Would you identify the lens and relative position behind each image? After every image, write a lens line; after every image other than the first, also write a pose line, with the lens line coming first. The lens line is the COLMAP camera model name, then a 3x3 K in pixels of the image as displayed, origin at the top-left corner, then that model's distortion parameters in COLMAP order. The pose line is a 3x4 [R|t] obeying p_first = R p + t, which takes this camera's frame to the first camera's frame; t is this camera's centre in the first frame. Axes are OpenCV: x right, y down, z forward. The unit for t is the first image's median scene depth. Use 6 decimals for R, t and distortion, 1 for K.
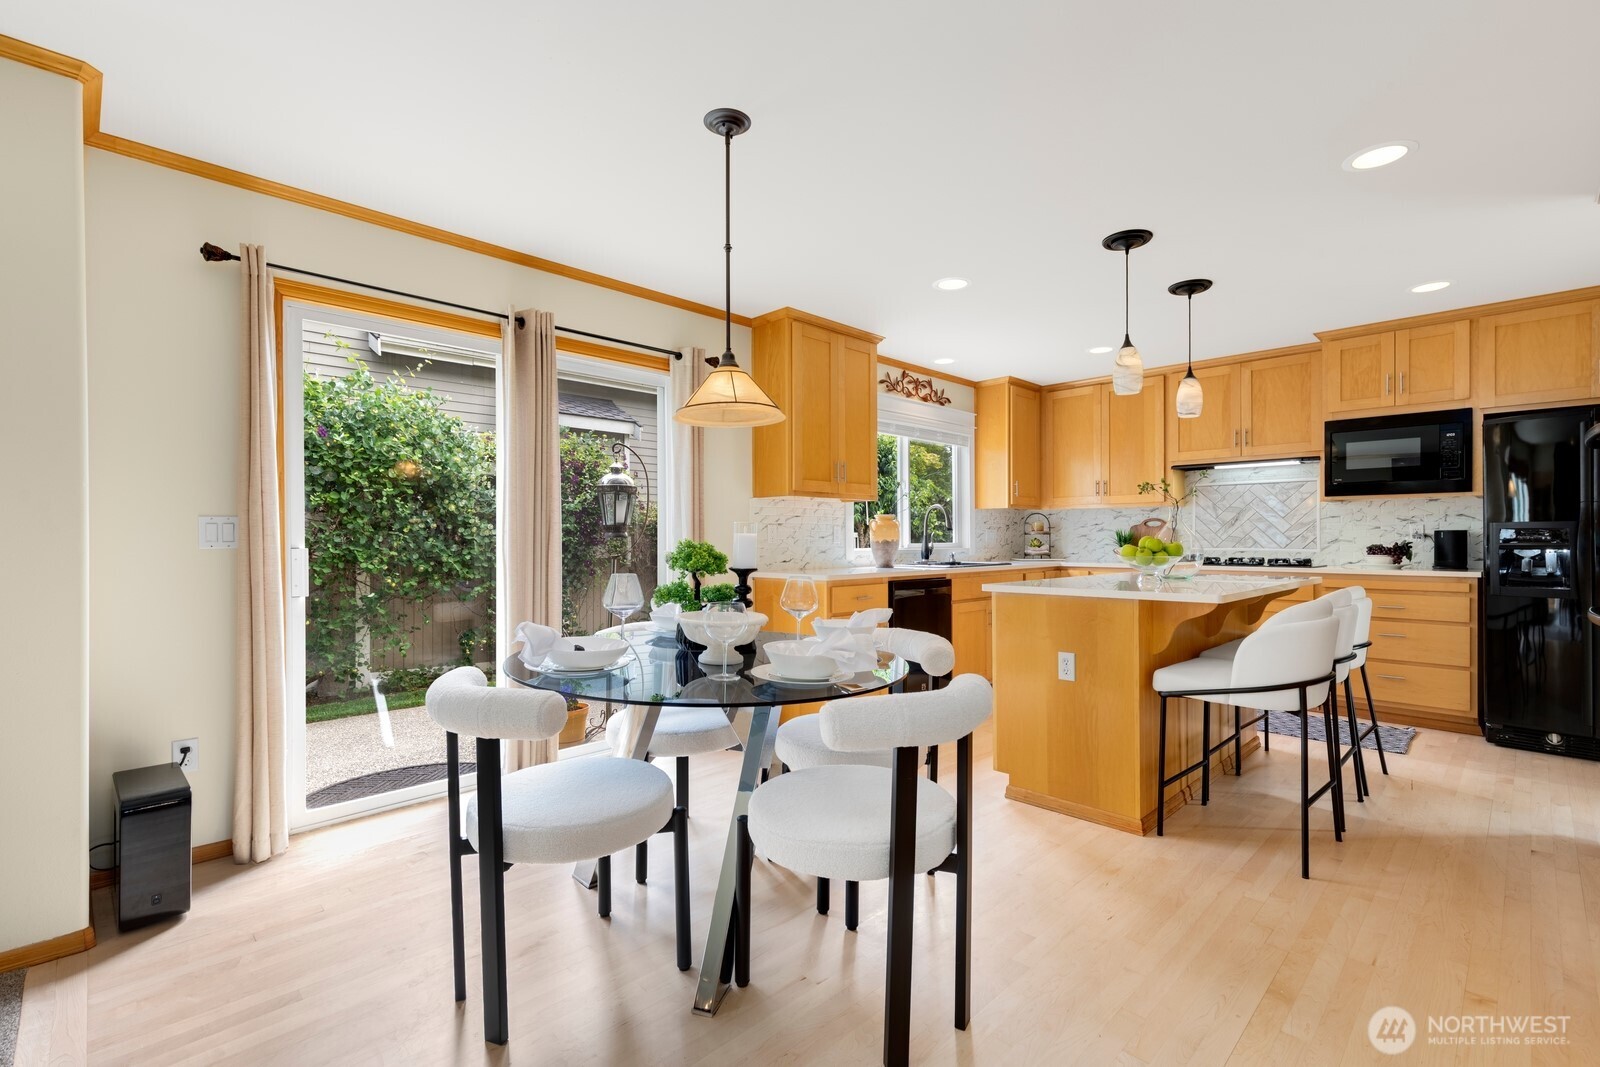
lens RADIAL K [[713.7, 0, 797.5], [0, 713.7, 538.5], [0, 0, 1]] dist [0.002356, -0.000058]
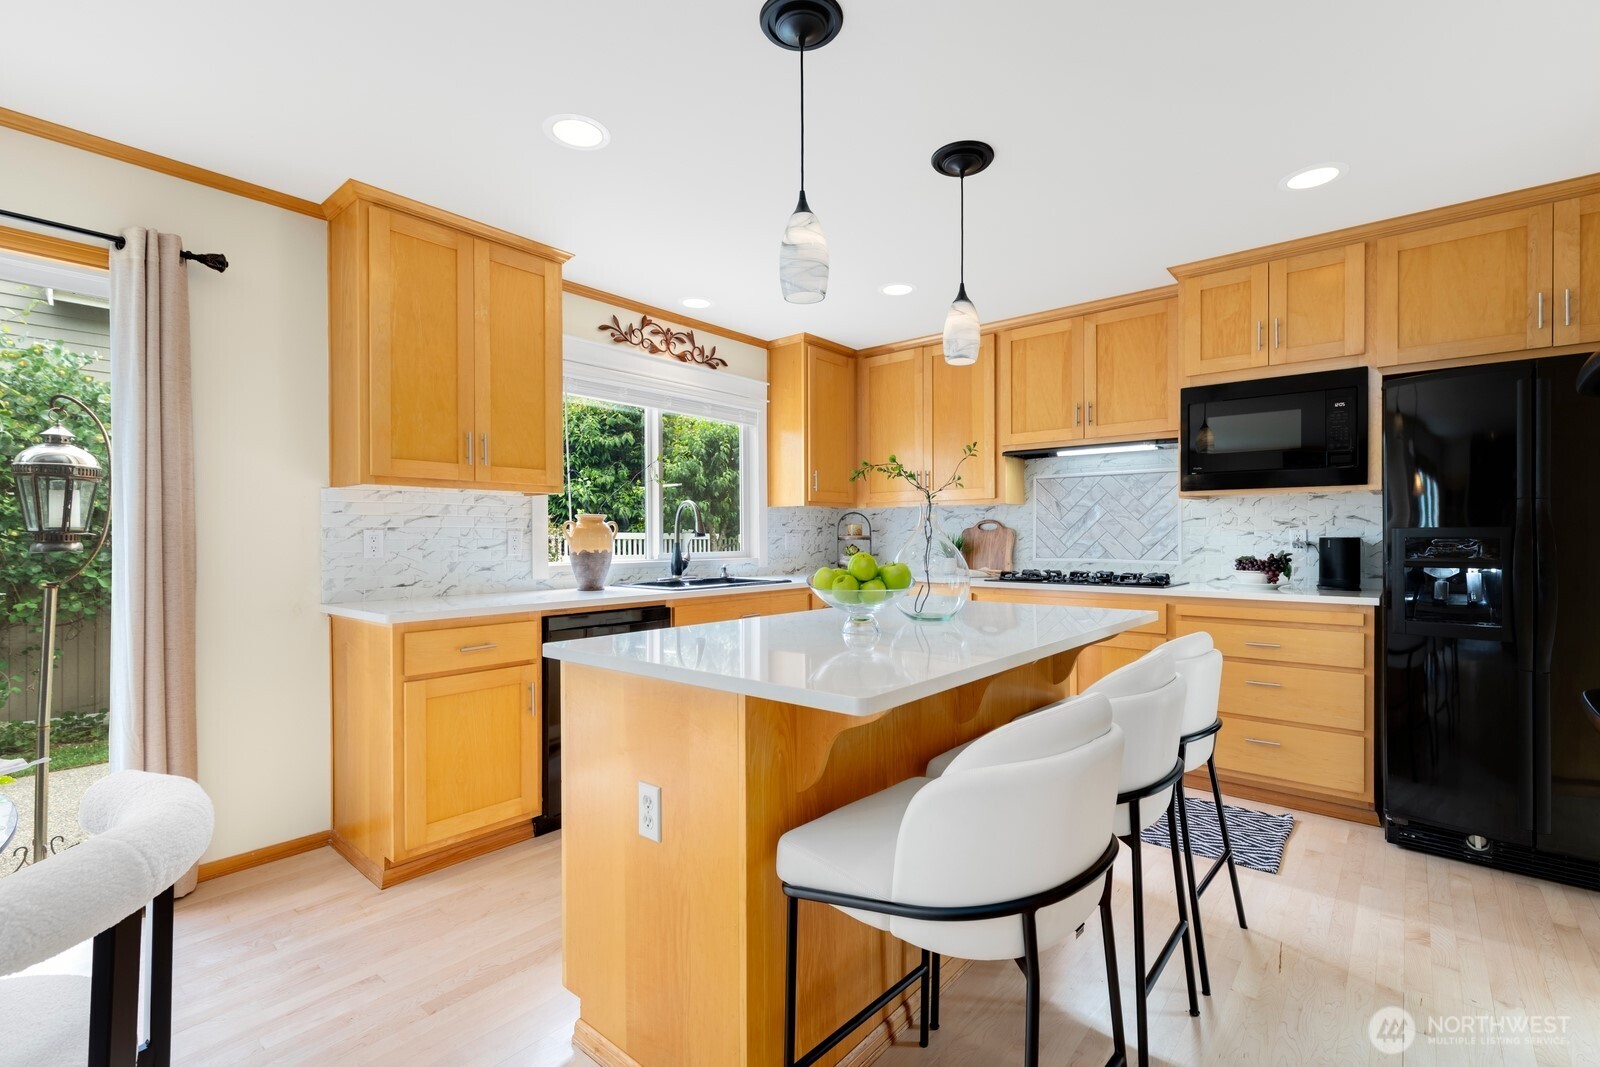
lens RADIAL K [[710.9, 0, 800.4], [0, 710.9, 538.8], [0, 0, 1]] dist [-0.000245, -0.000094]
pose [[0.995865, -0.000461, 0.090845, 0.279909], [0.000210, 0.999996, 0.002772, -0.011970], [-0.090846, -0.002742, 0.995861, 0.306174]]
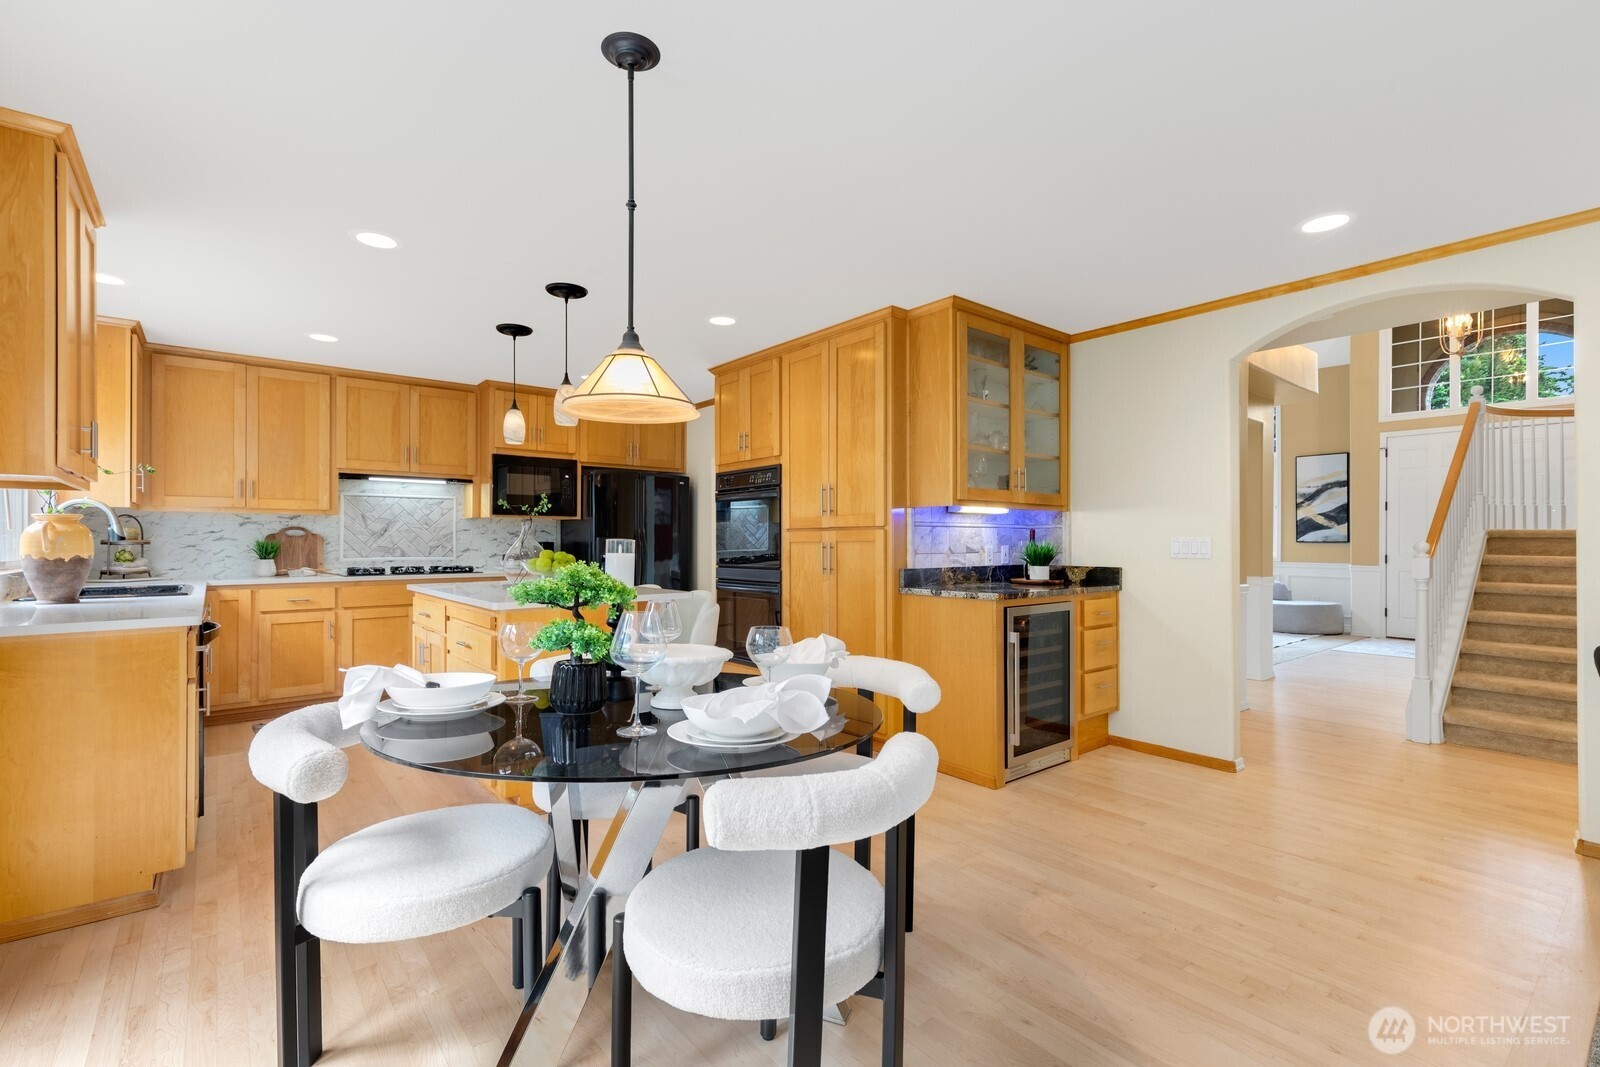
lens RADIAL K [[721.8, 0, 792.4], [0, 721.8, 537.7], [0, 0, 1]] dist [0.003063, -0.000001]
pose [[0.104181, 0.007214, 0.994532, -0.433754], [0.000108, 0.999974, -0.007265, -0.009551], [-0.994558, 0.000864, 0.104177, 0.353202]]
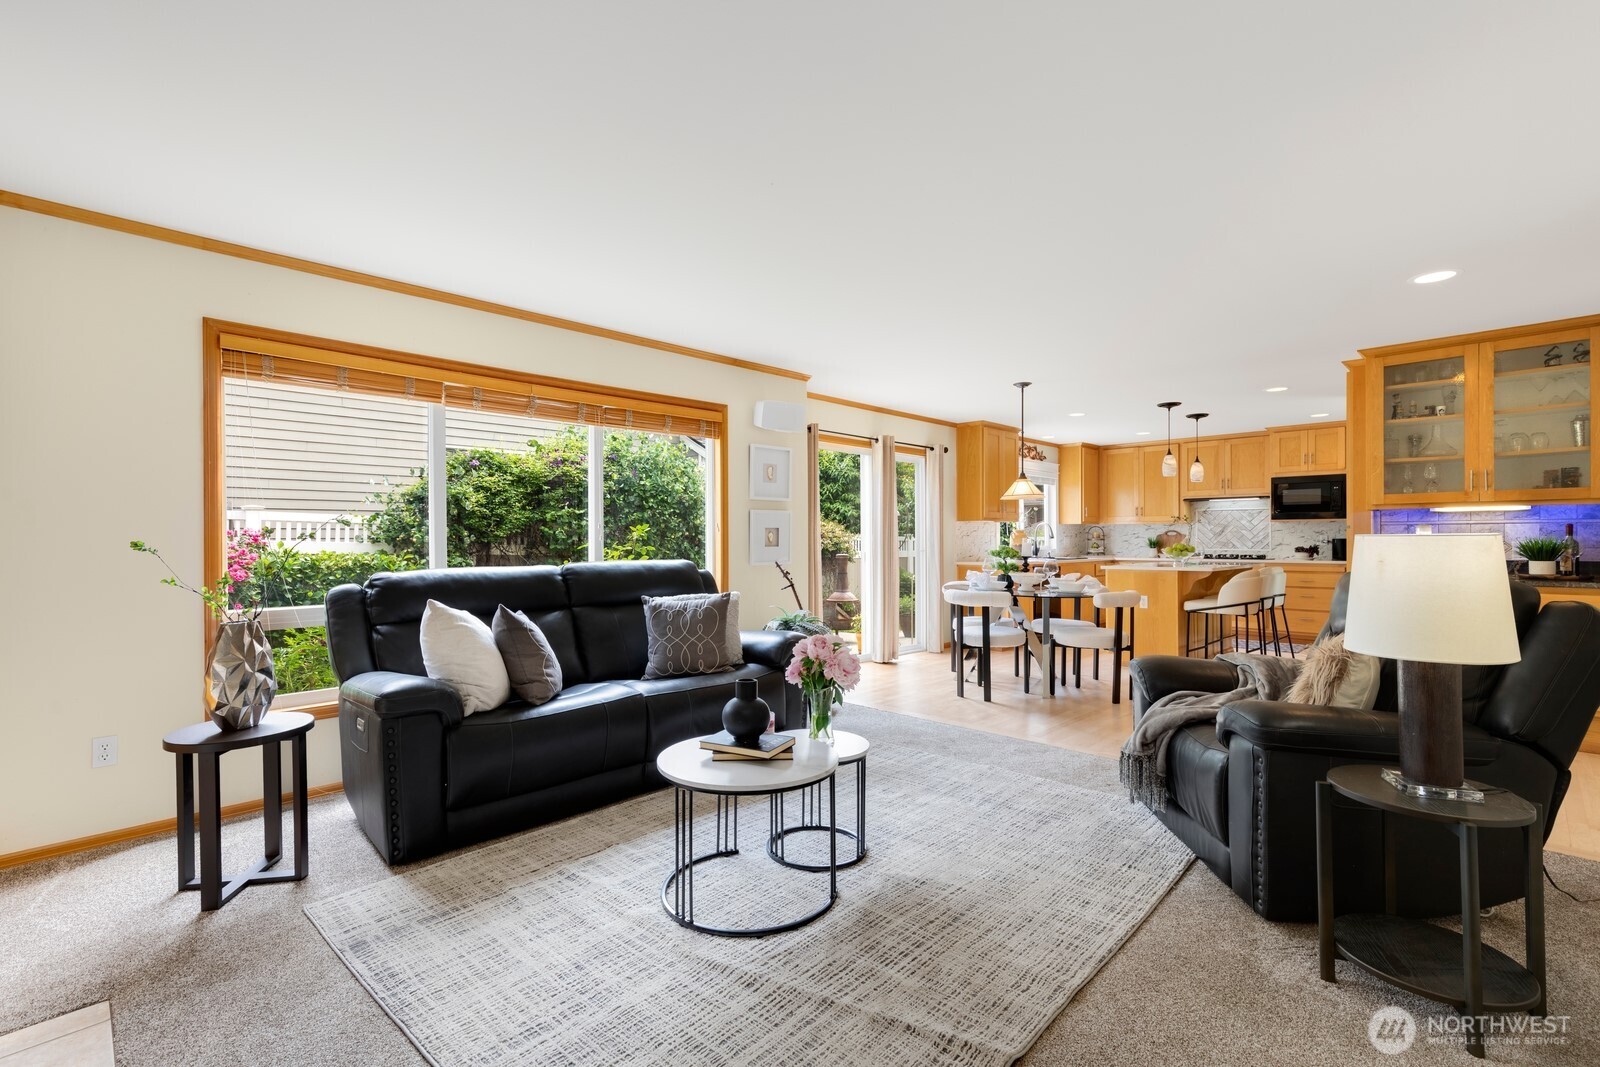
lens RADIAL K [[721.8, 0, 792.4], [0, 721.8, 537.7], [0, 0, 1]] dist [0.003063, -0.000001]
pose [[0.999975, -0.000467, 0.006993, -0.462962], [0.000492, 0.999993, -0.003576, -0.008008], [-0.006991, 0.003580, 0.999969, -0.783630]]
